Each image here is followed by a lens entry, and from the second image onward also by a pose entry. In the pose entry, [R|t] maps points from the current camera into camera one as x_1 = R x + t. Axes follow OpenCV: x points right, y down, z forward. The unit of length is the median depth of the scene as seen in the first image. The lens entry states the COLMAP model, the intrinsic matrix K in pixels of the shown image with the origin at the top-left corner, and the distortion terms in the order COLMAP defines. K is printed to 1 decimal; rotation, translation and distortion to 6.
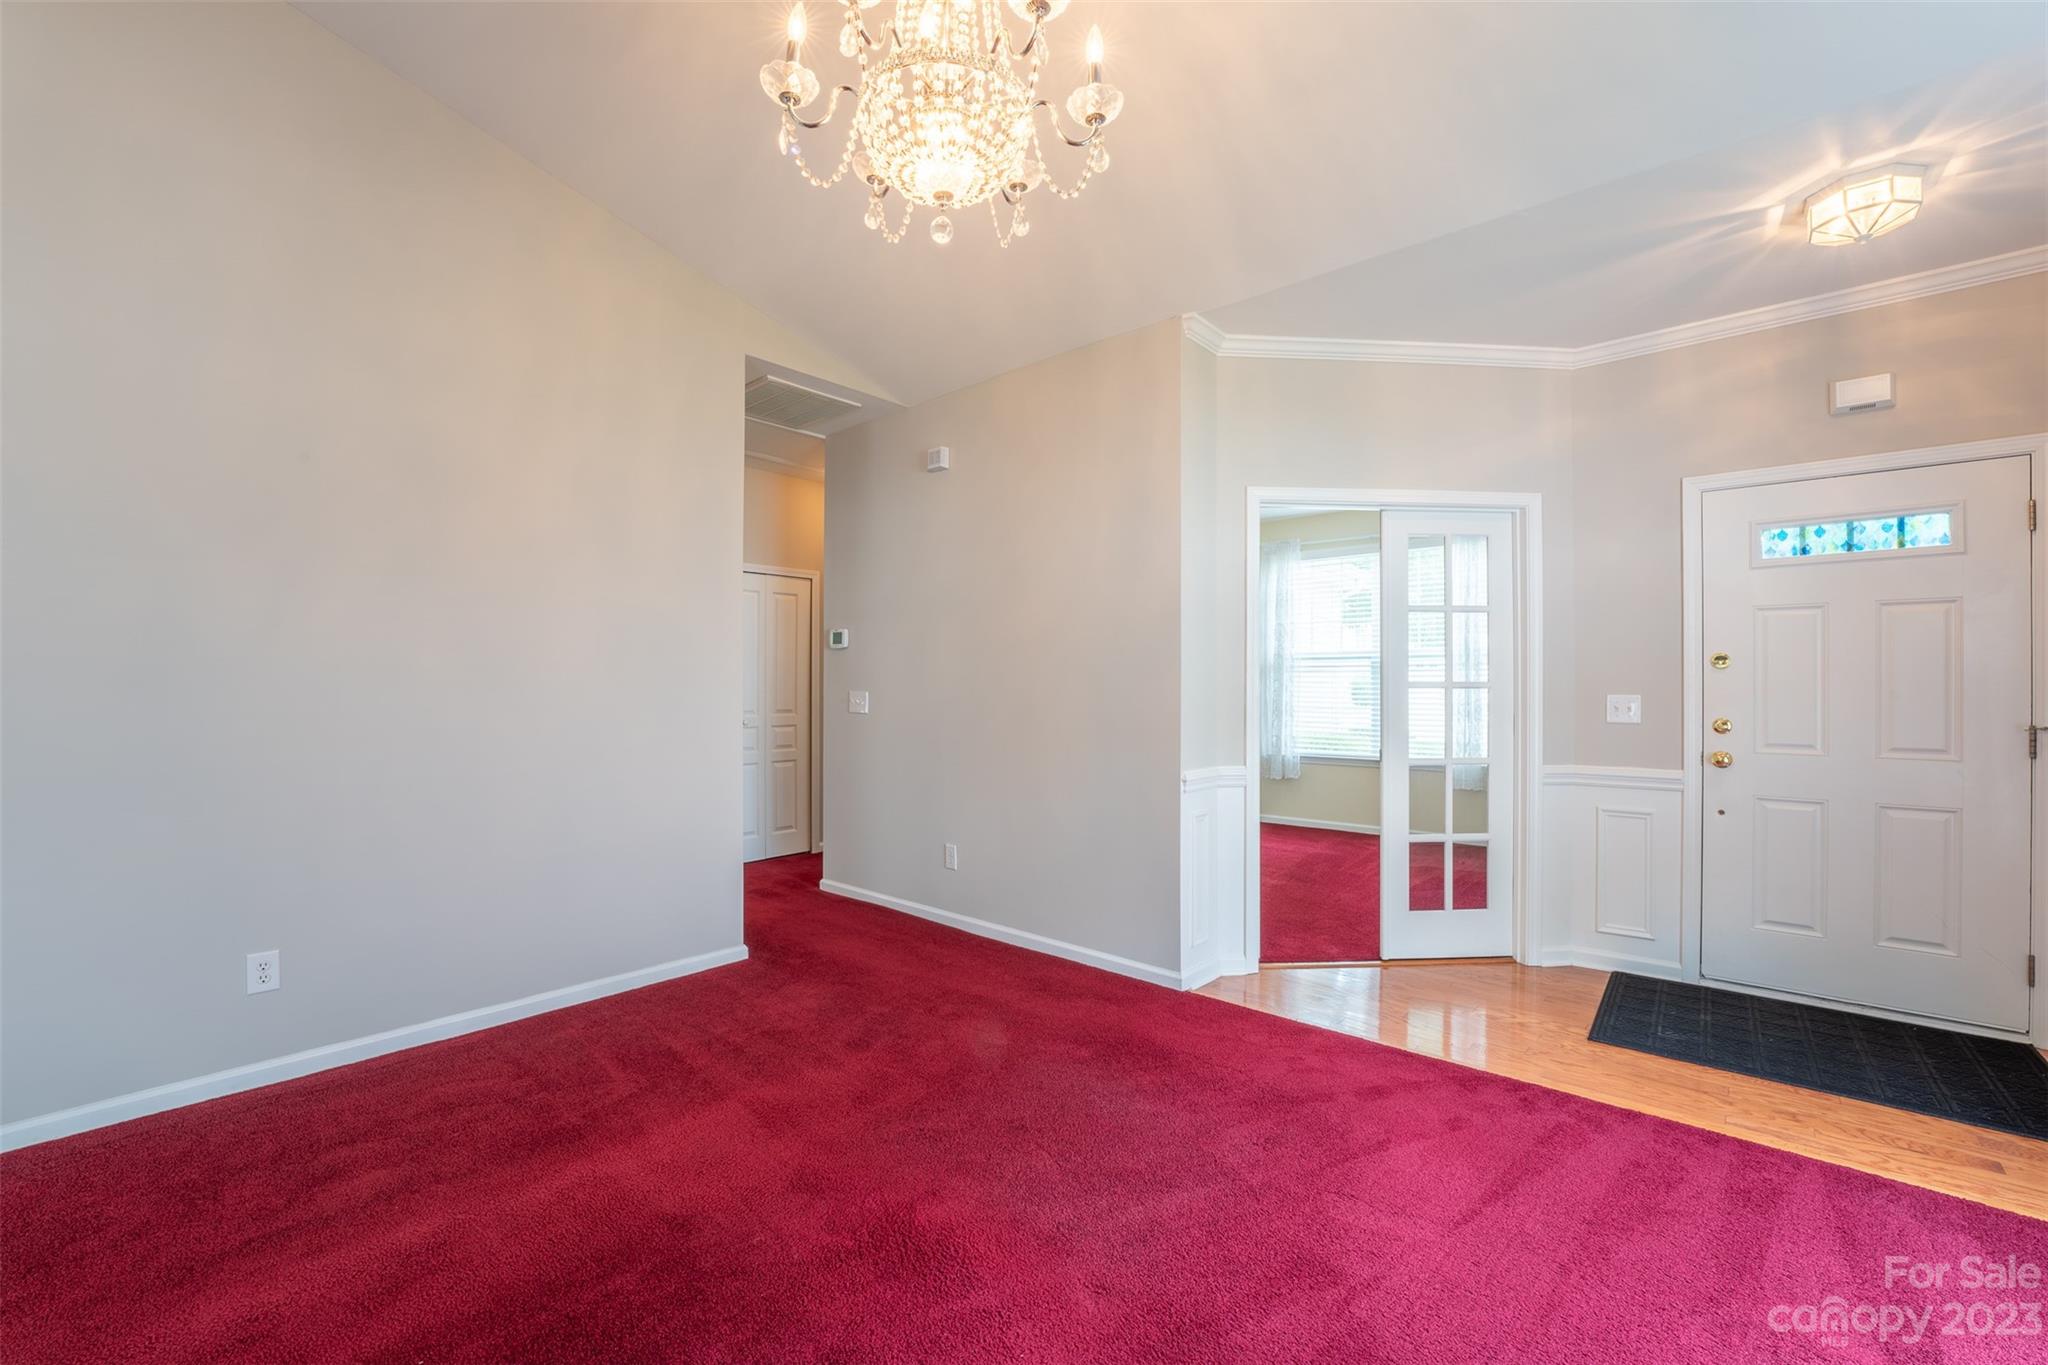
lens RADIAL K [[826.4, 0, 1016.7], [0, 826.4, 681.7], [0, 0, 1]] dist [-0.037477, 0.006489]
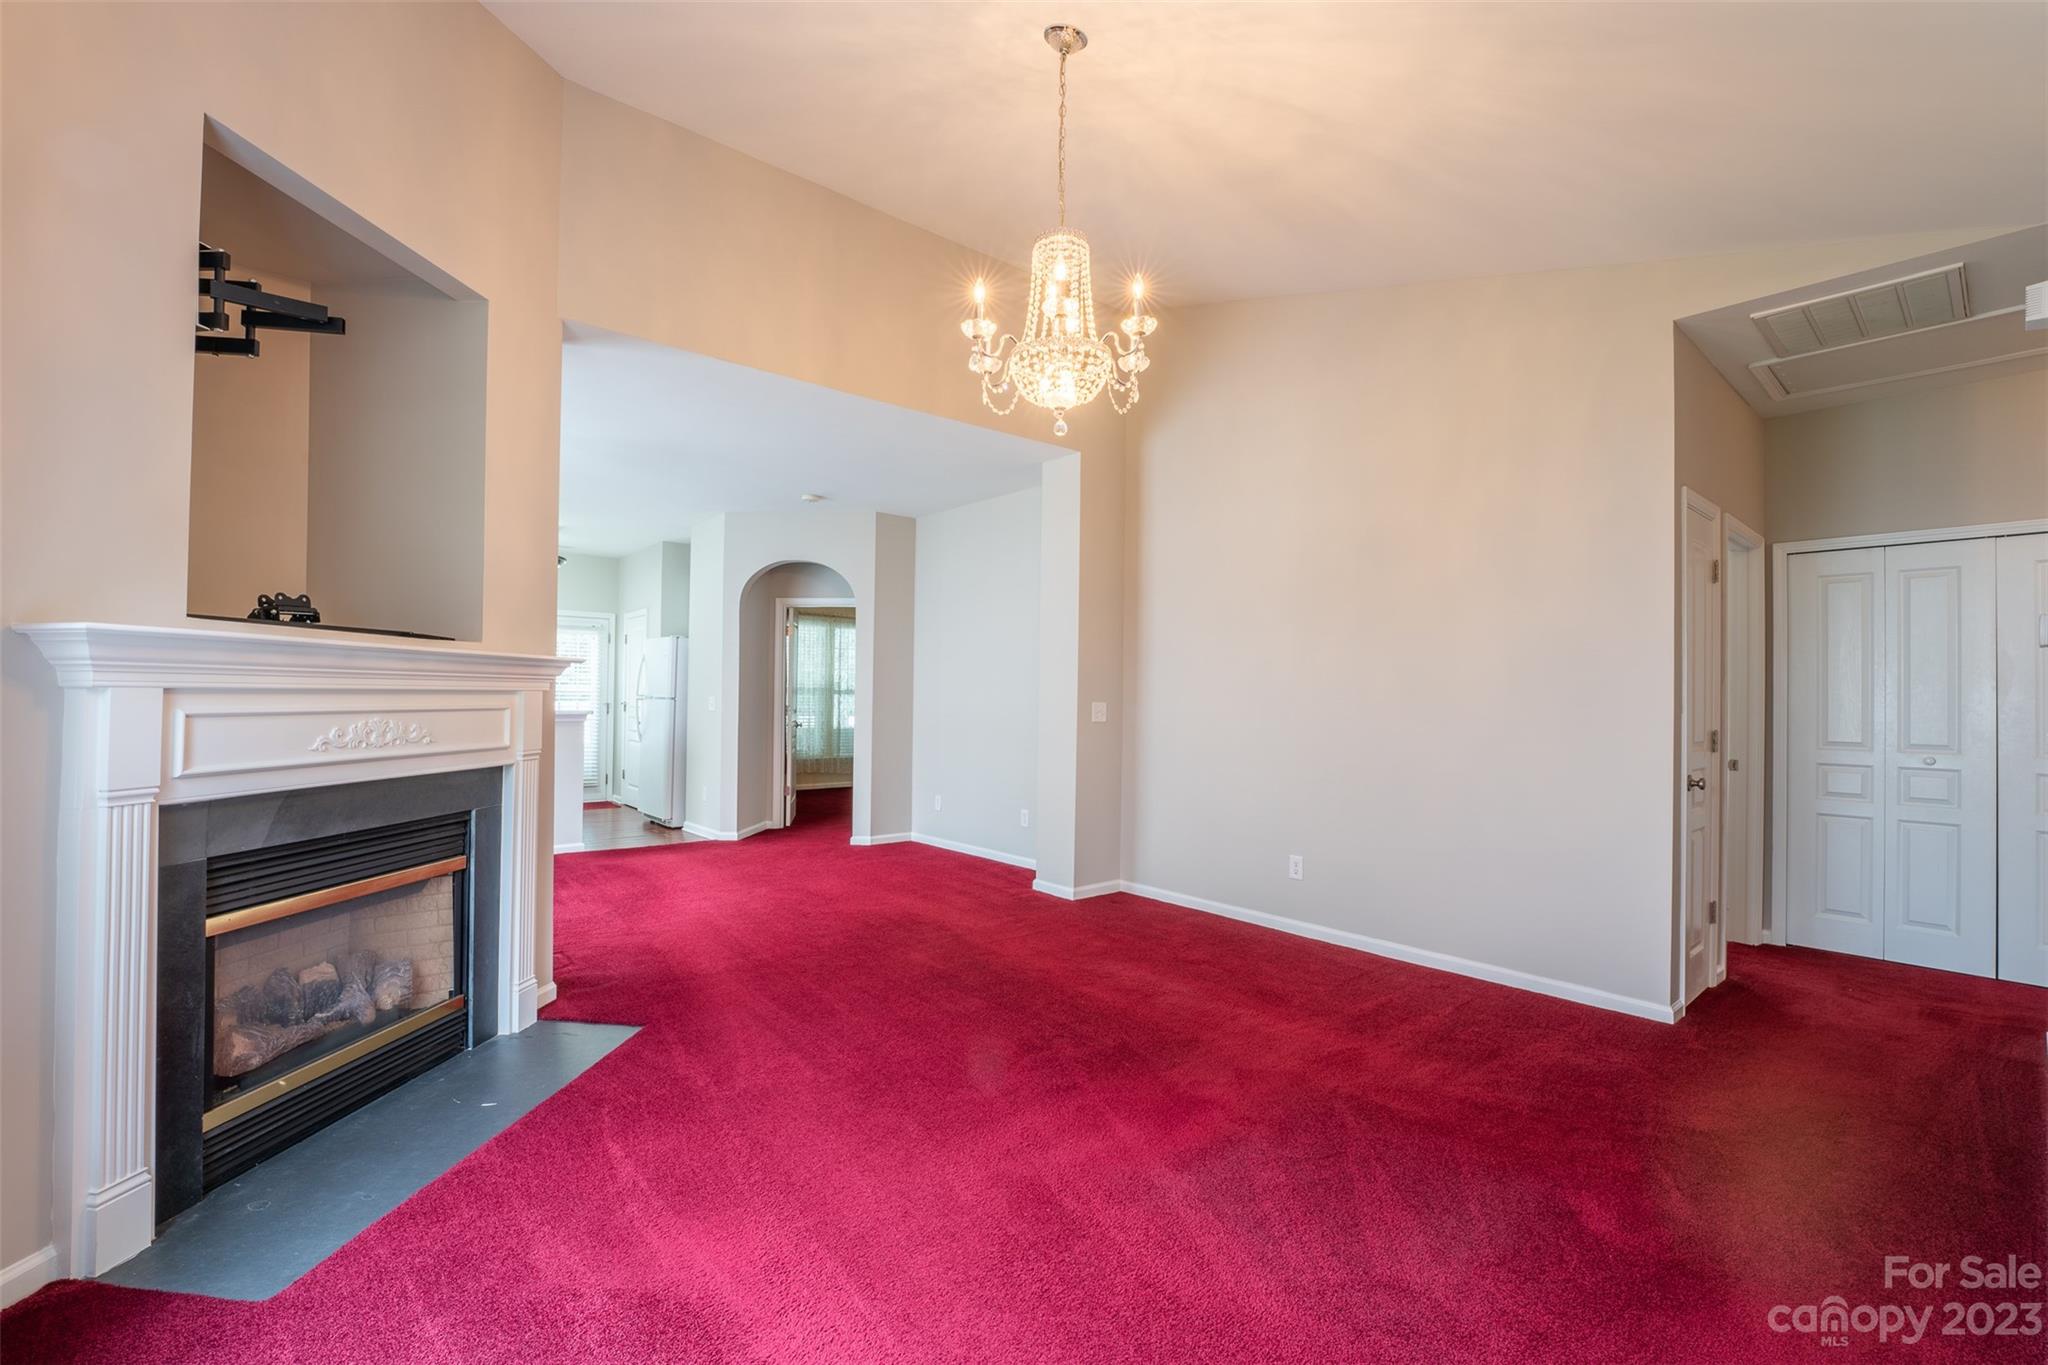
lens RADIAL K [[859.3, 0, 1034.2], [0, 859.3, 680.4], [0, 0, 1]] dist [-0.043671, -0.000056]
pose [[-0.110840, -0.020360, -0.993630, 0.743619], [-0.006665, 0.999783, -0.019742, 0.004552], [0.993816, 0.004435, -0.110951, 0.517927]]
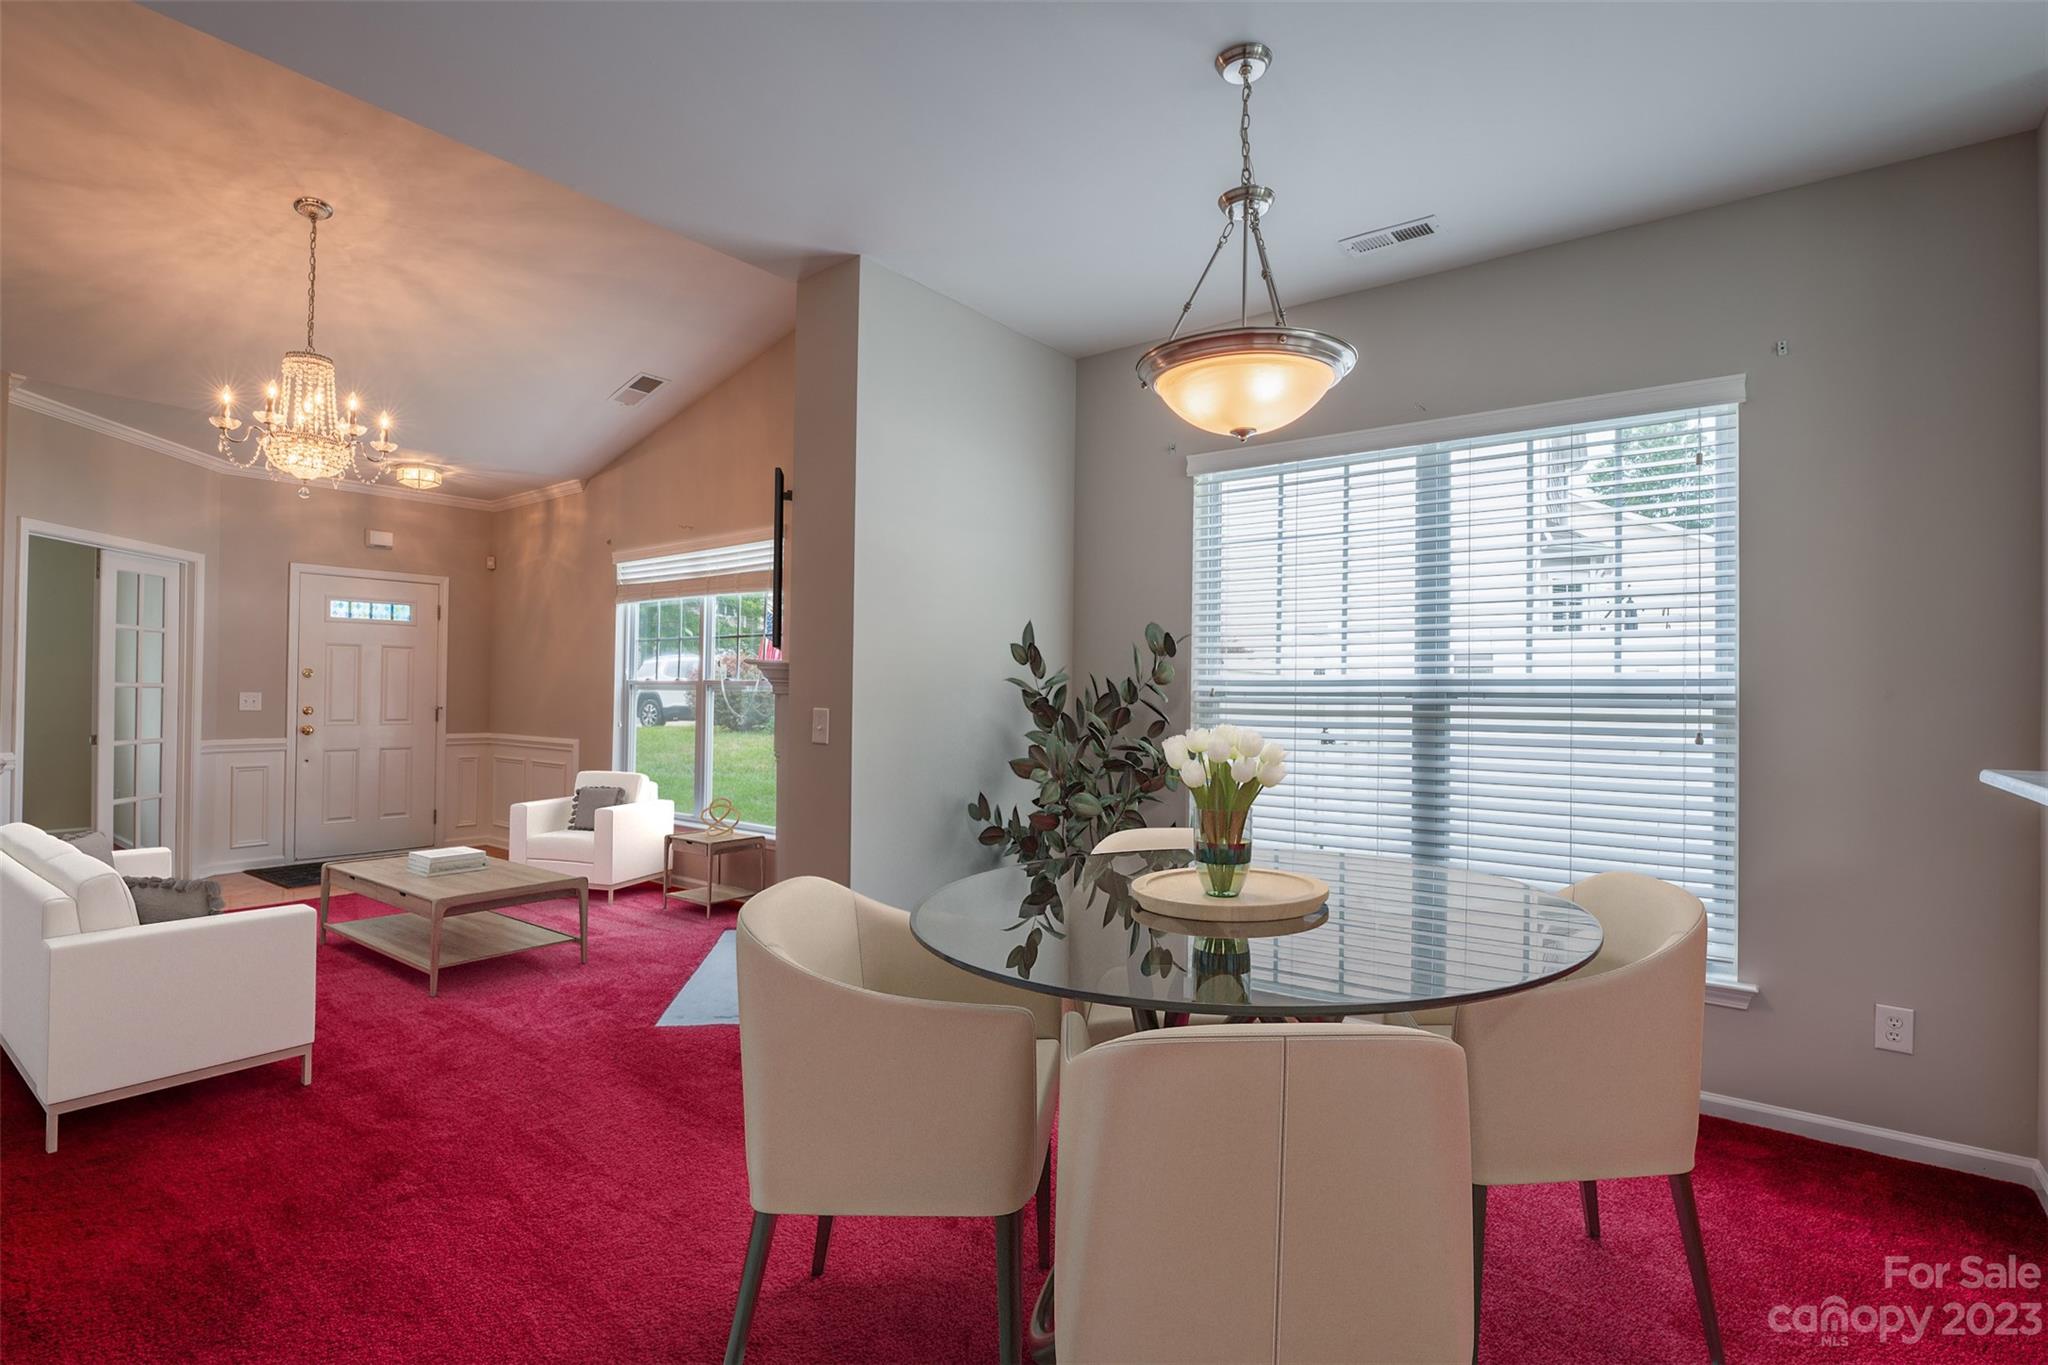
lens RADIAL K [[968.8, 0, 1014.6], [0, 968.8, 682.5], [0, 0, 1]] dist [-0.014630, 0.001322]
pose [[-0.078347, 0.009100, 0.996885, -1.345022], [-0.013815, 0.999852, -0.010213, -0.004976], [-0.996830, -0.014572, -0.078210, -0.358637]]
